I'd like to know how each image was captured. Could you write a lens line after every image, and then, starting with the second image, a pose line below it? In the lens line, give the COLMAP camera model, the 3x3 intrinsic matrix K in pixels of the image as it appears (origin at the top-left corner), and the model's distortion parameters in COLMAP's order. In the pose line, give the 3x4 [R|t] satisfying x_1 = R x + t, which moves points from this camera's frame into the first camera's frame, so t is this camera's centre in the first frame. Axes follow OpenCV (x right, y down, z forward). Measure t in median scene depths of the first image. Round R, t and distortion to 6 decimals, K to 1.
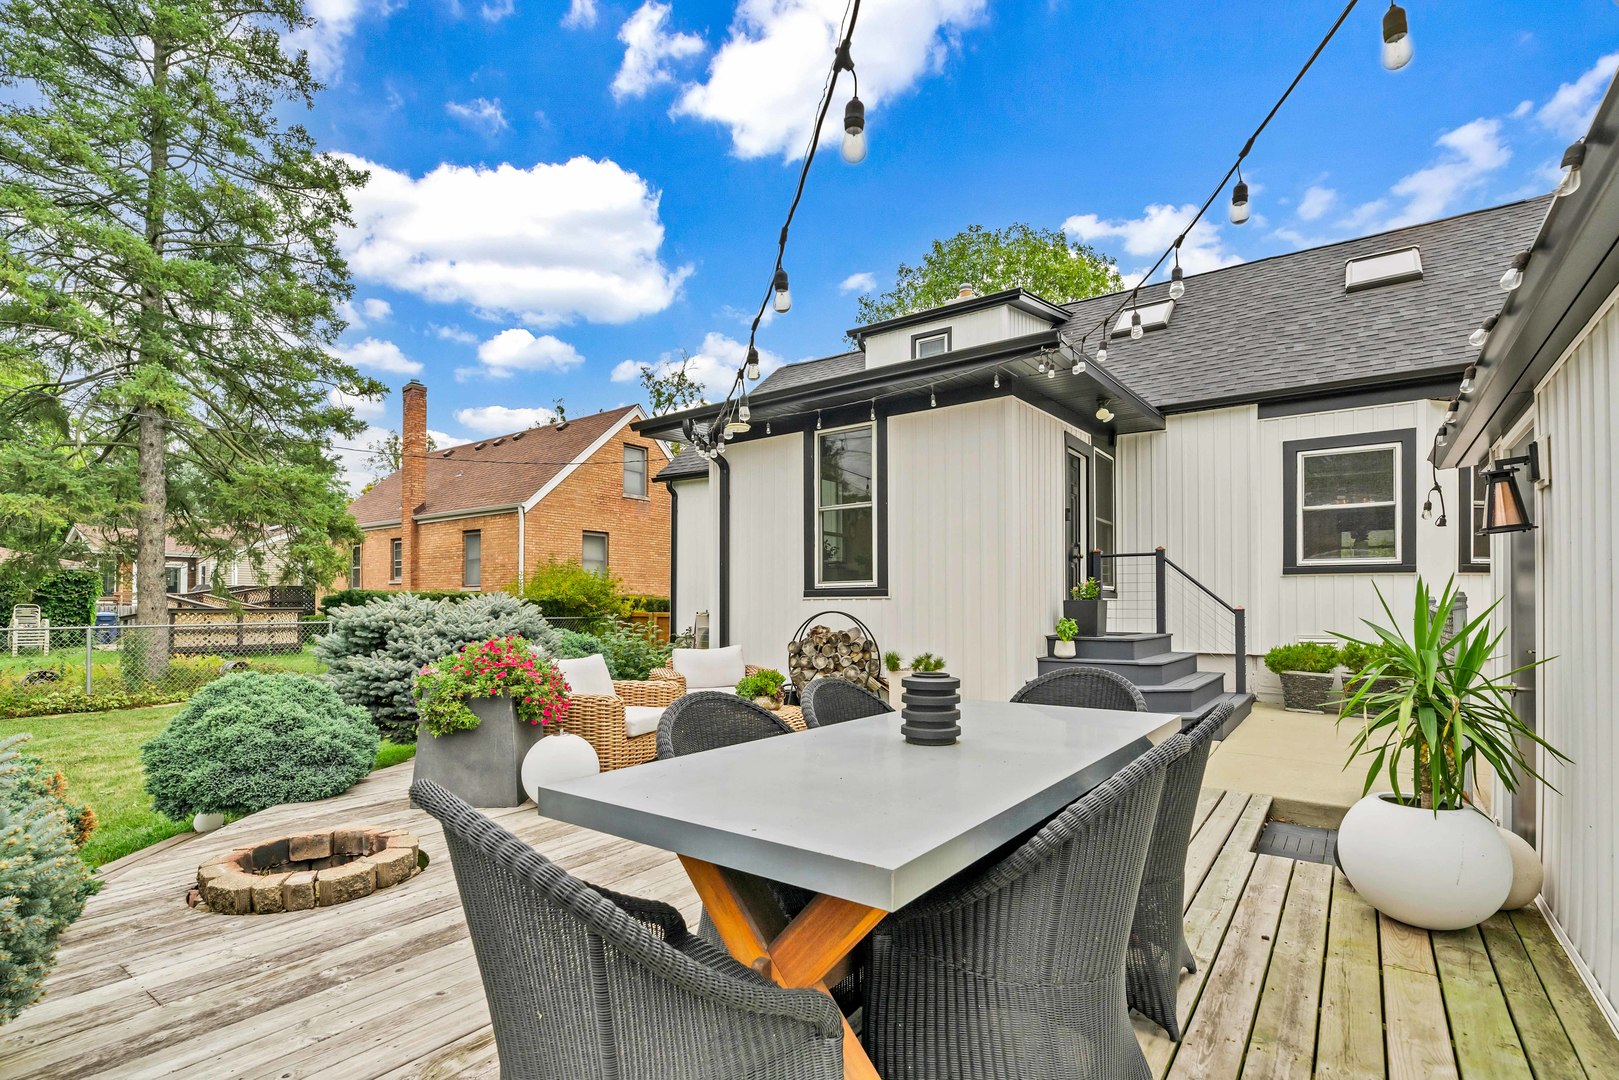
lens RADIAL K [[771.0, 0, 794.8], [0, 771.0, 590.7], [0, 0, 1]] dist [0.000616, 0.000929]
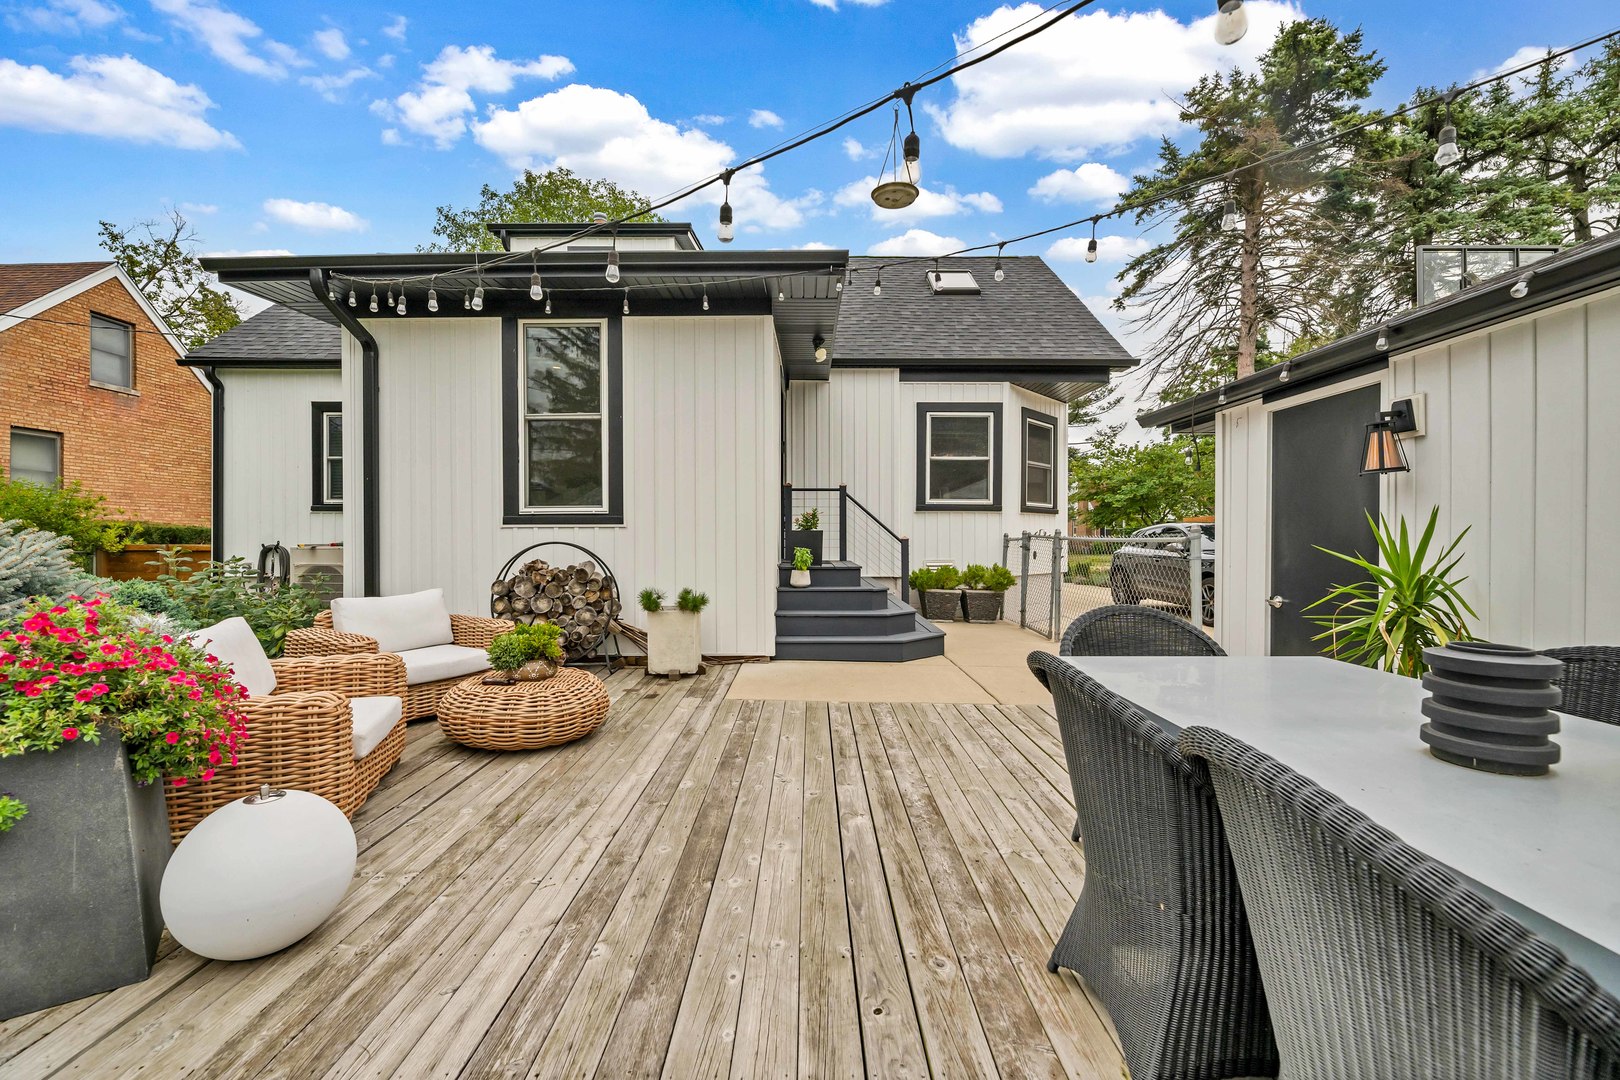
lens RADIAL K [[677.9, 0, 810.8], [0, 677.9, 538.2], [0, 0, 1]] dist [-0.000078, -0.000702]
pose [[0.807594, 0.000001, 0.589739, -0.148225], [-0.012681, 0.999769, 0.017364, 0.006202], [-0.589603, -0.021502, 0.807407, 0.243303]]
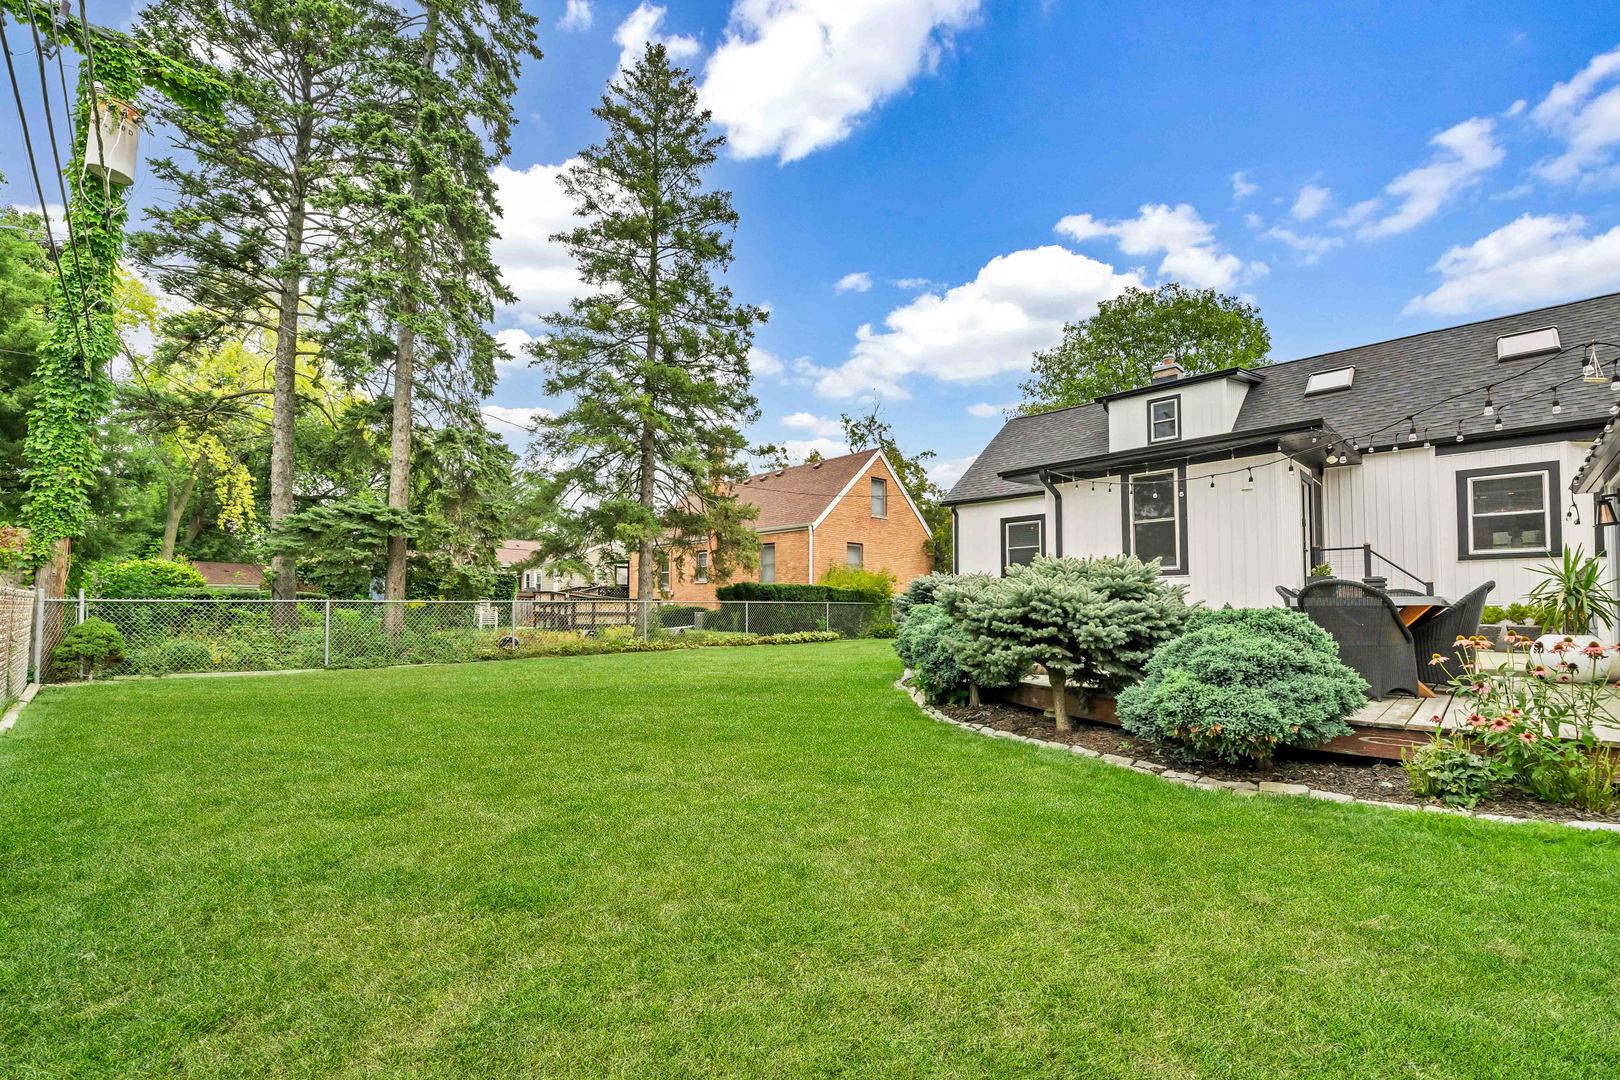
lens RADIAL K [[677.9, 0, 809.6], [0, 677.9, 581.8], [0, 0, 1]] dist [-0.000078, -0.000702]
pose [[0.987428, -0.006739, -0.157923, -0.419549], [0.003260, 0.999747, -0.022275, 0.048418], [0.158034, 0.021480, 0.987200, -0.514524]]
